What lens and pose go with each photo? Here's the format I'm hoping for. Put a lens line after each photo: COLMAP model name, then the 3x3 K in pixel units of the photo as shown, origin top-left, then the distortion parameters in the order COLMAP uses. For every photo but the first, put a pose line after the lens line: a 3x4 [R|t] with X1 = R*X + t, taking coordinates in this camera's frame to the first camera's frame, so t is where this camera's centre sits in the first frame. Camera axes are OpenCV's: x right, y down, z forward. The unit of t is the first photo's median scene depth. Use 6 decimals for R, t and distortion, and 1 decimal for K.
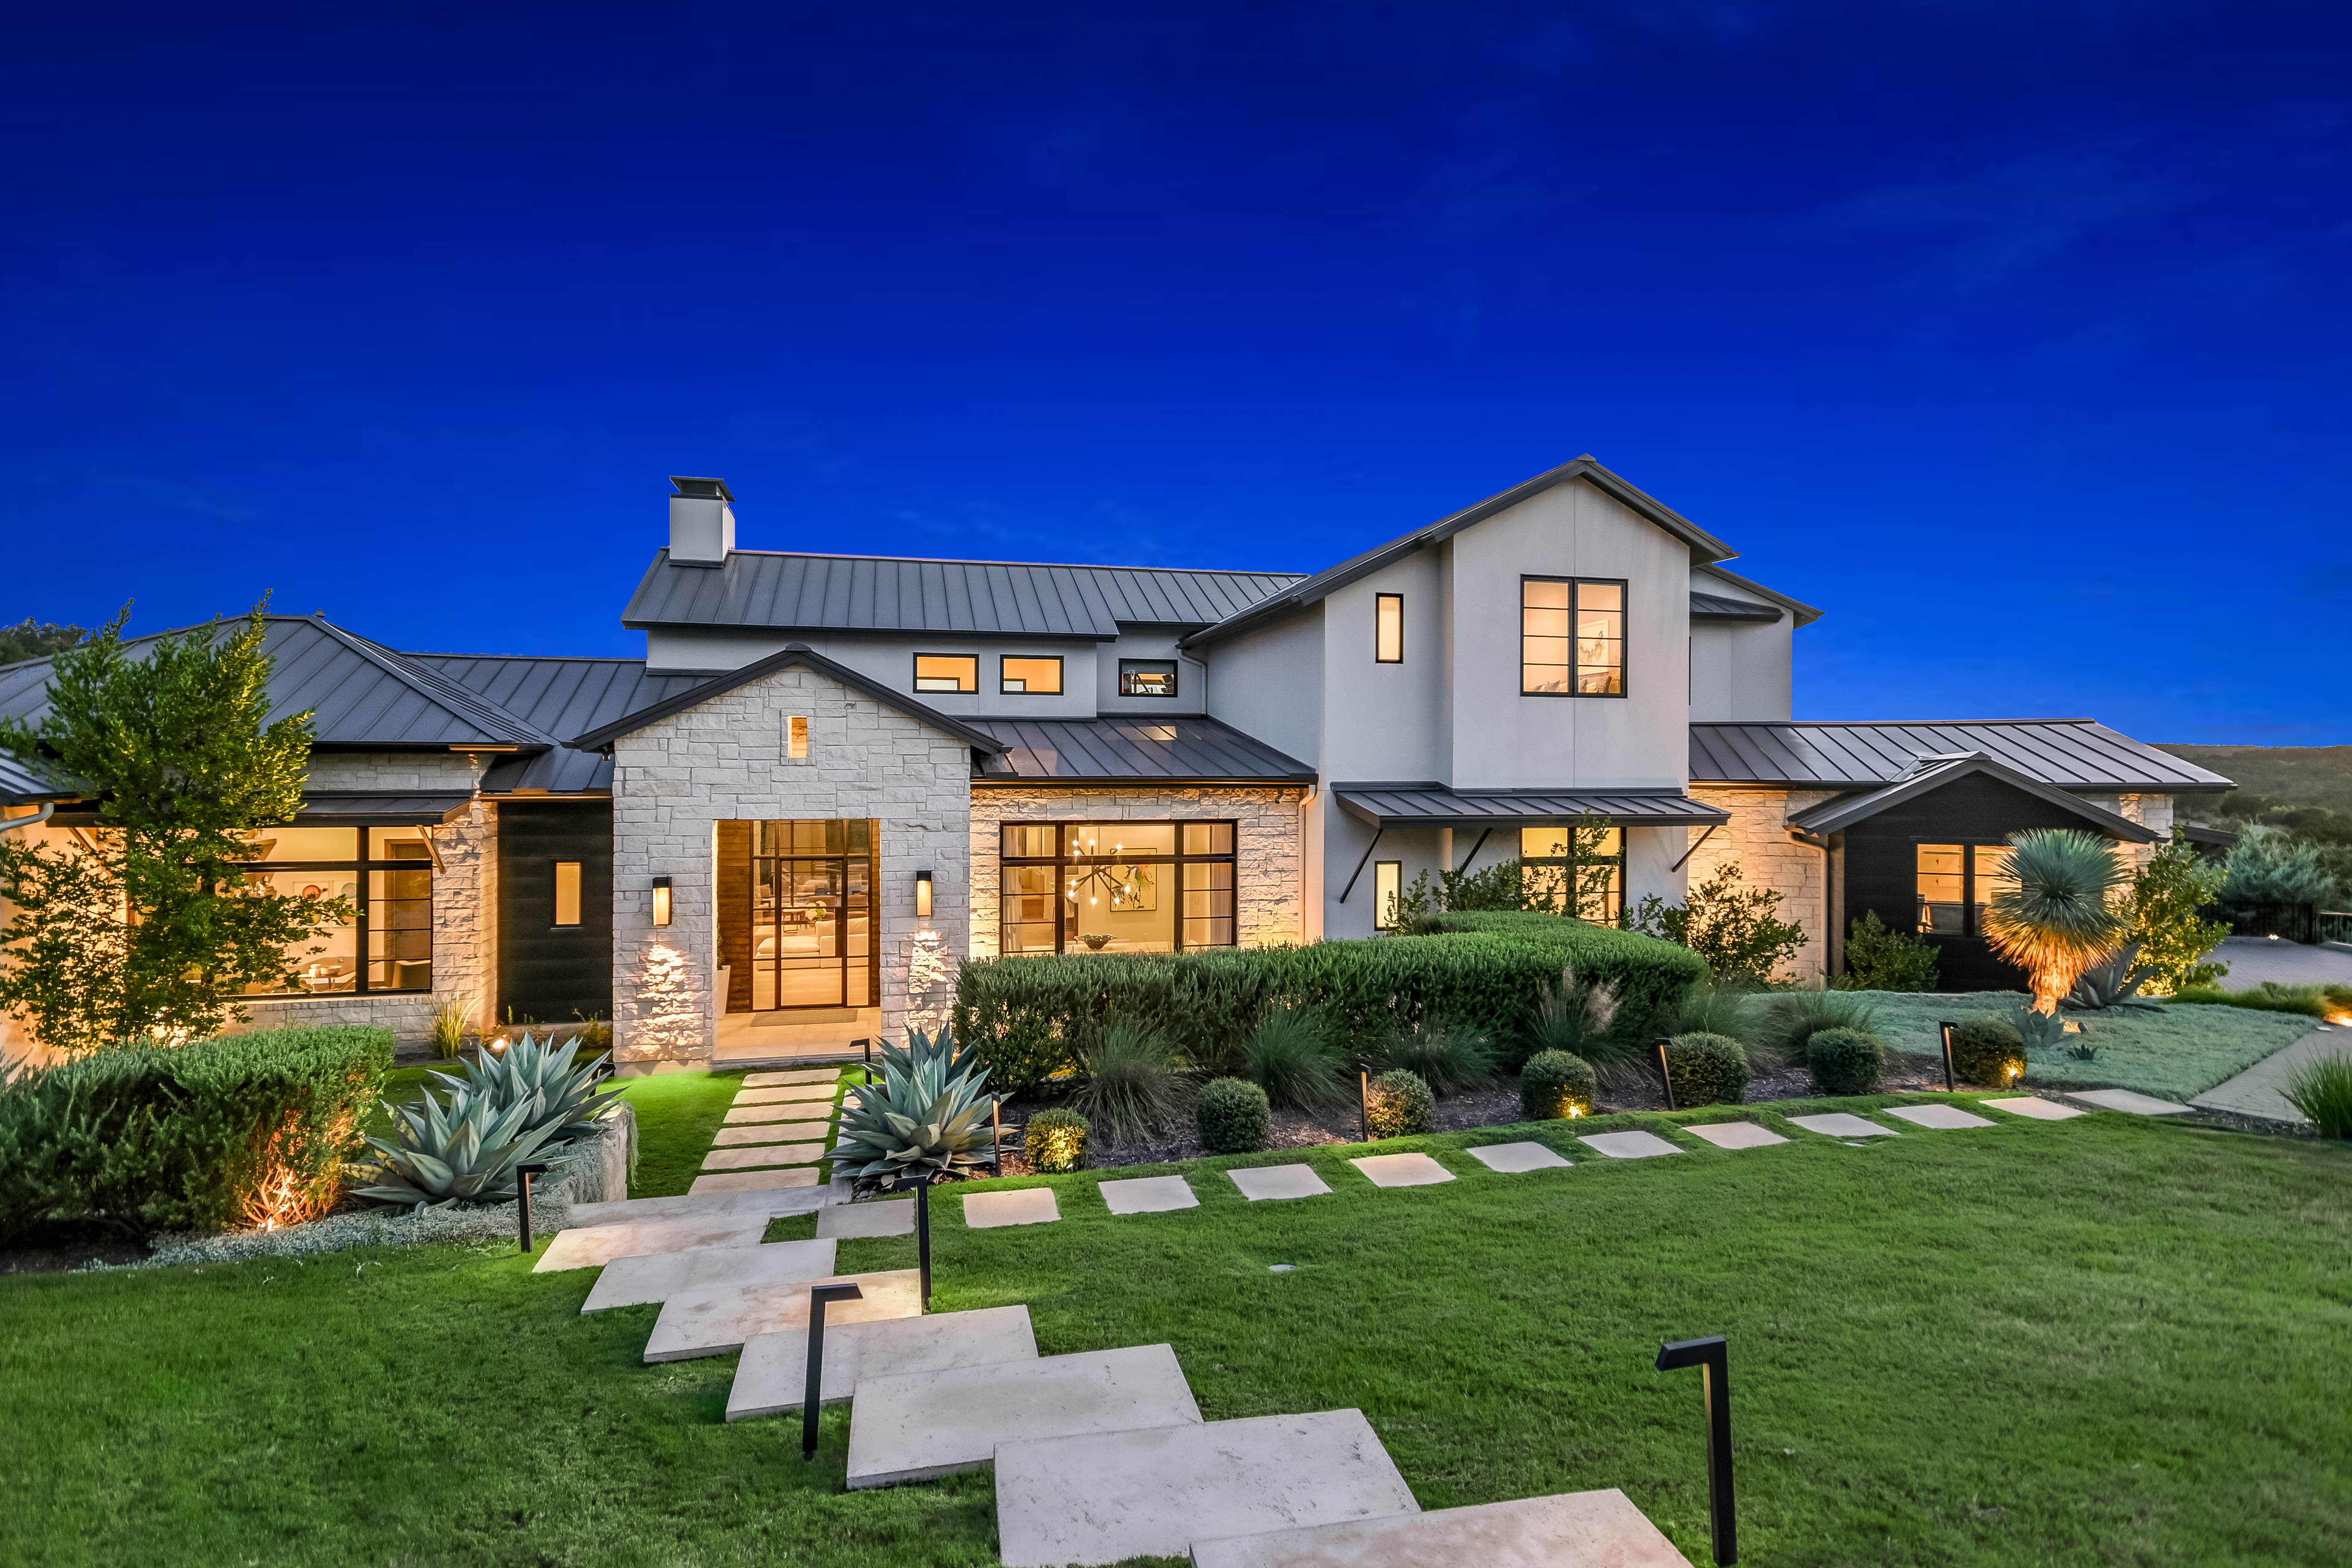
lens RADIAL K [[1120.0, 0, 1163.2], [0, 1120.0, 774.5], [0, 0, 1]] dist [0.010805, -0.004420]
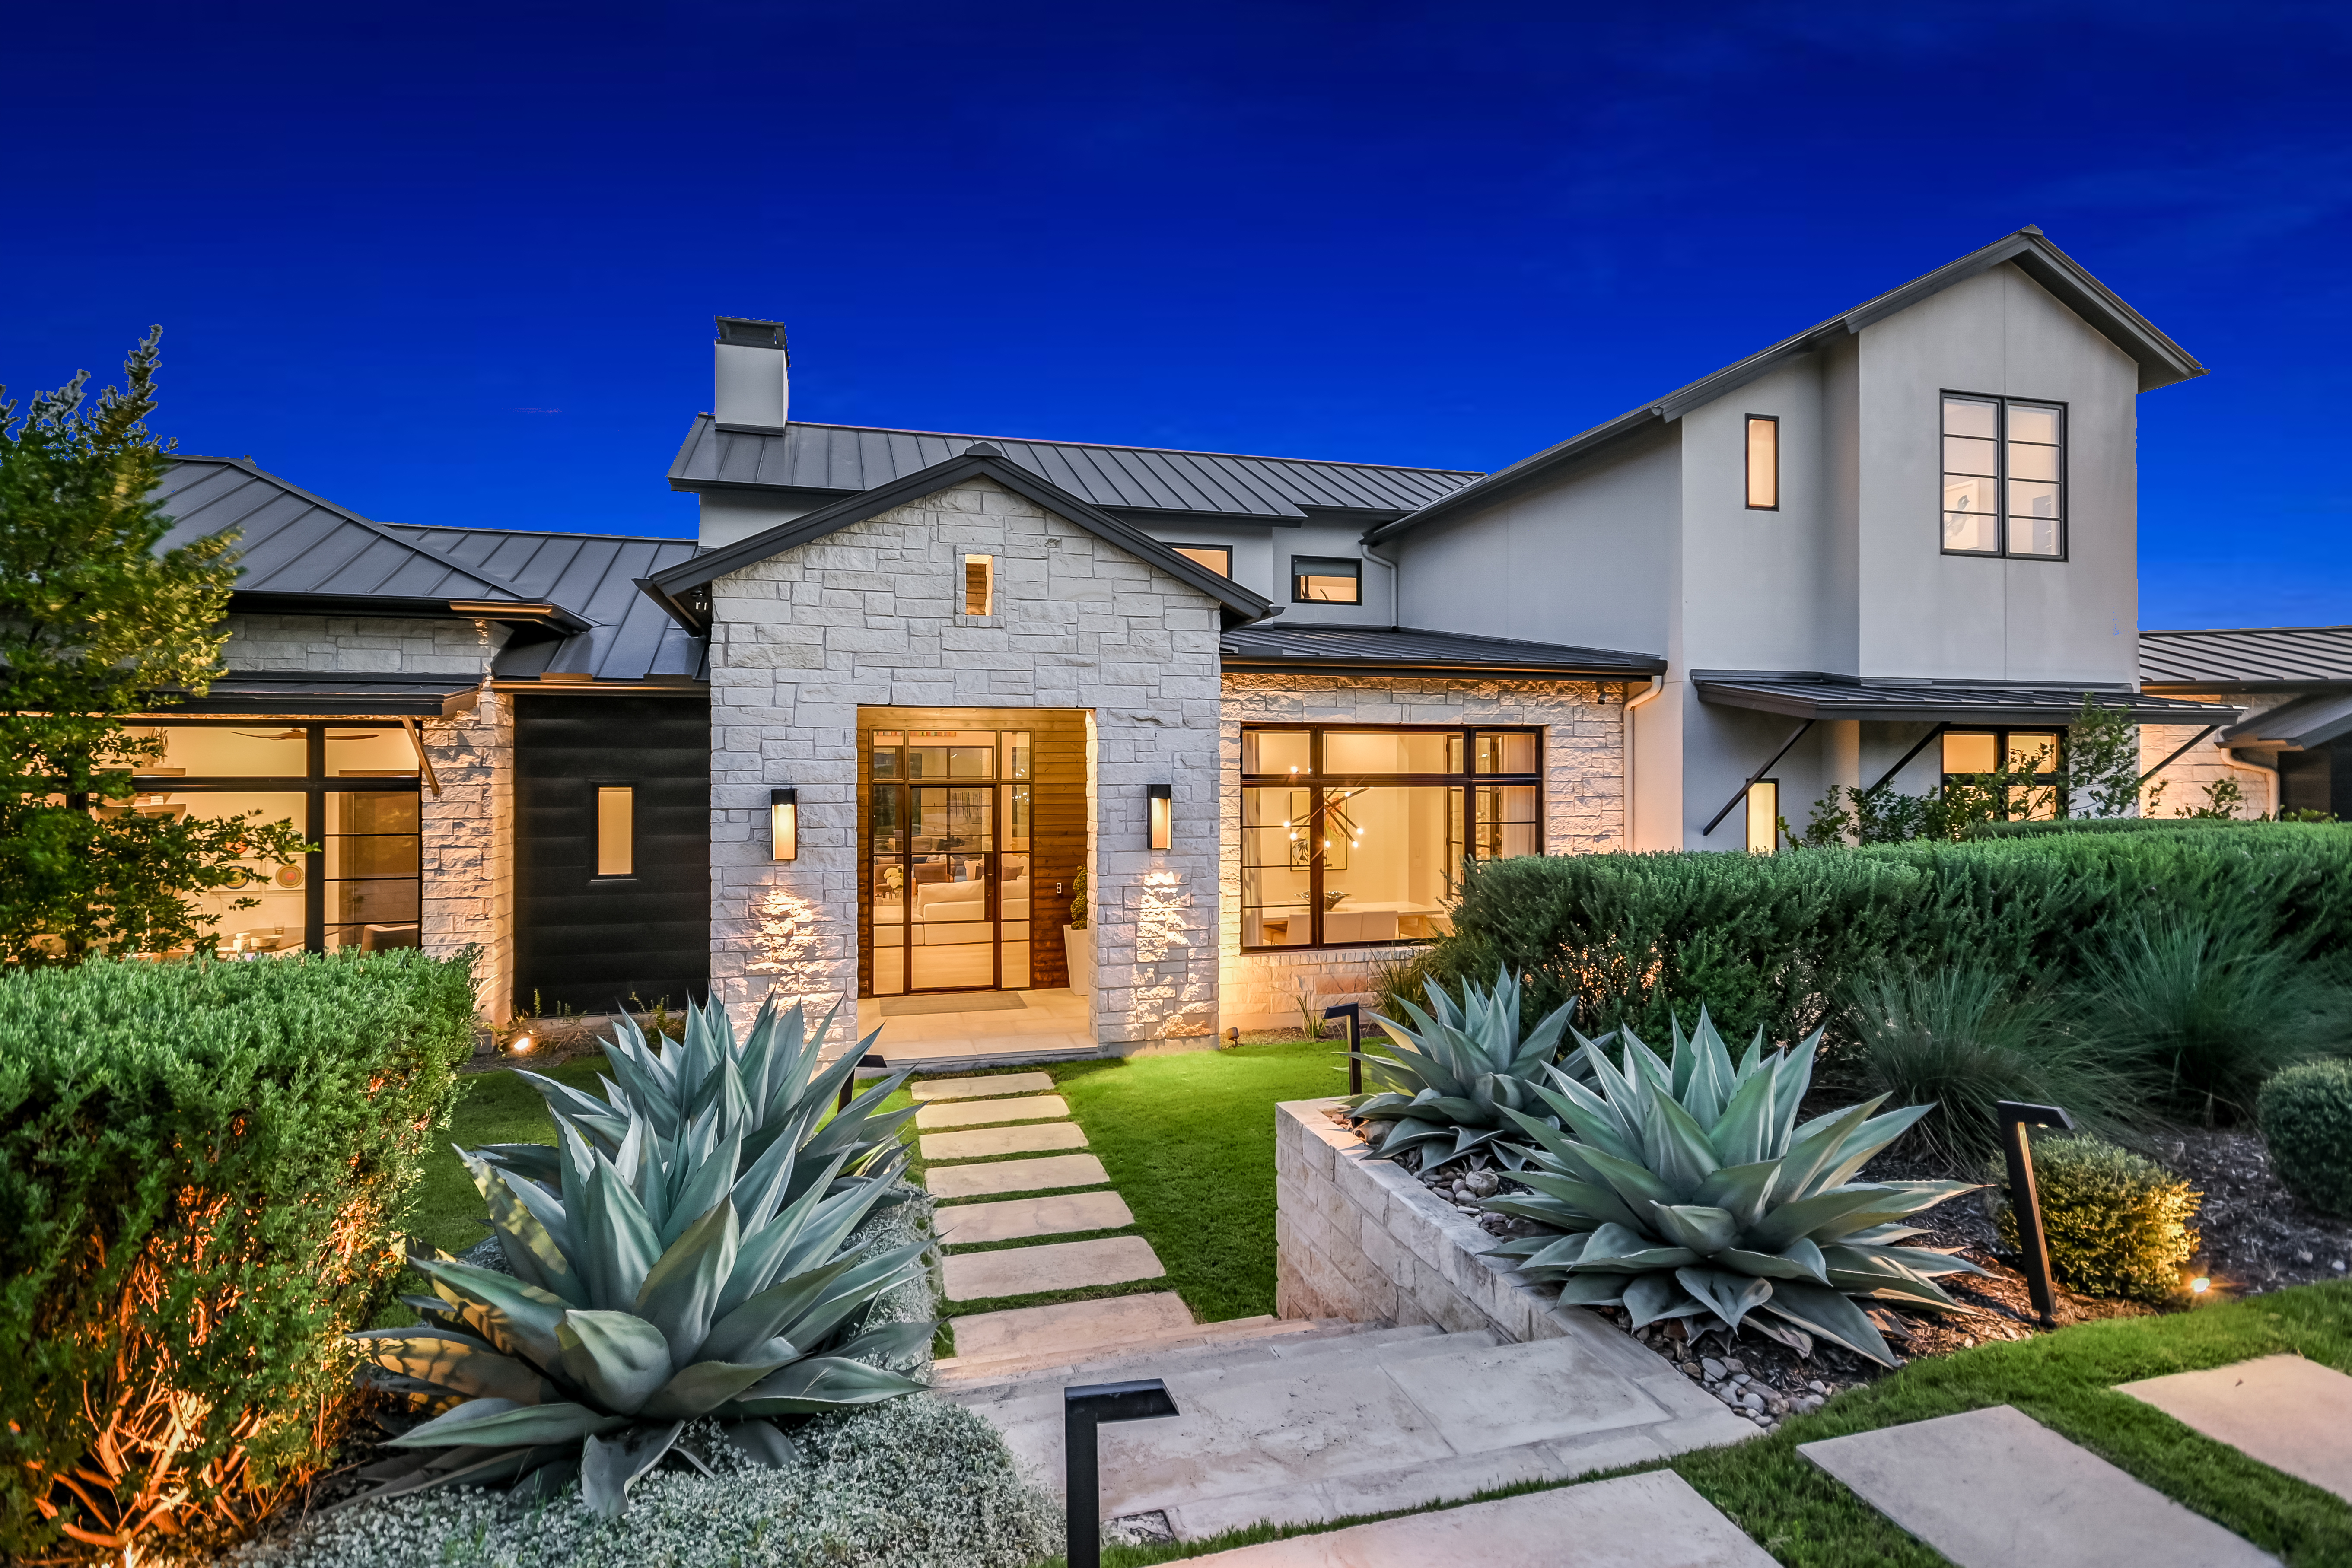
lens RADIAL K [[1120.0, 0, 1173.9], [0, 1120.0, 768.7], [0, 0, 1]] dist [0.010805, -0.004420]
pose [[0.998960, -0.001692, 0.045555, -0.215550], [0.002165, 0.999944, -0.010338, 0.076705], [-0.045535, 0.010426, 0.998908, 0.285073]]
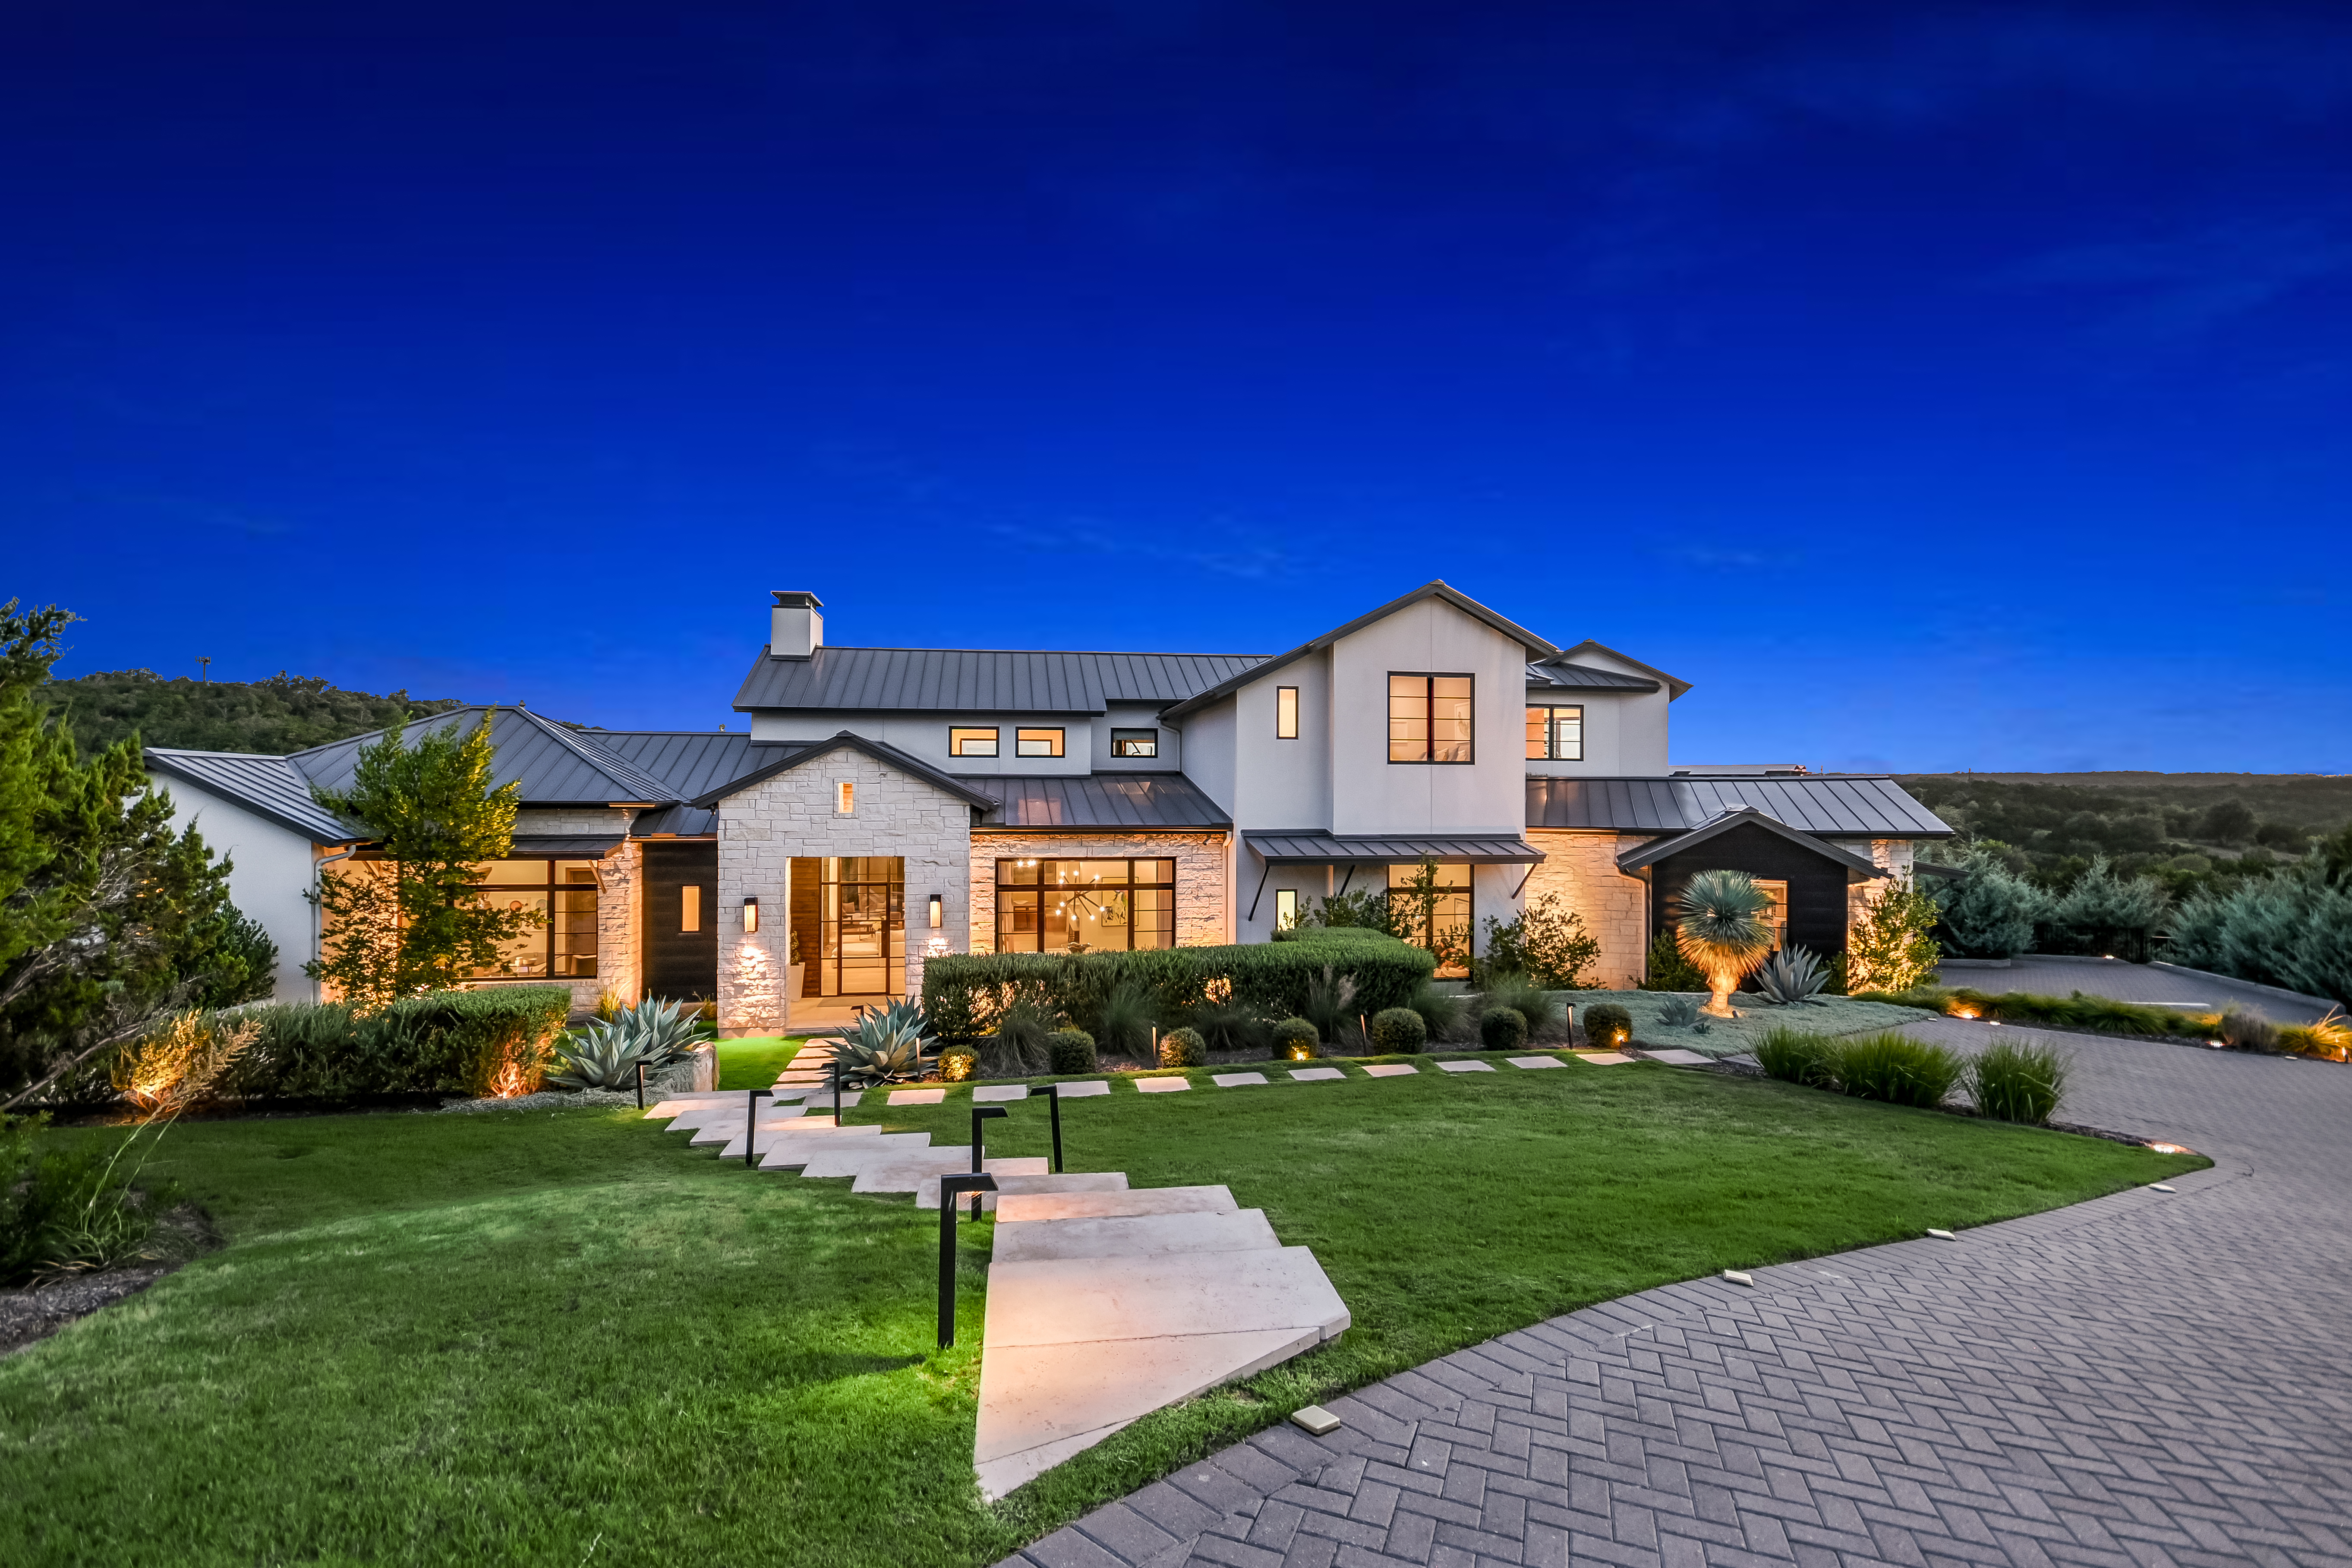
lens RADIAL K [[1025.2, 0, 1159.2], [0, 1025.2, 794.2], [0, 0, 1]] dist [-0.001558, -0.000056]
pose [[0.996802, -0.000986, -0.079906, 0.146767], [0.000274, 0.999960, -0.008922, -0.023225], [0.079911, 0.008872, 0.996762, -0.214047]]
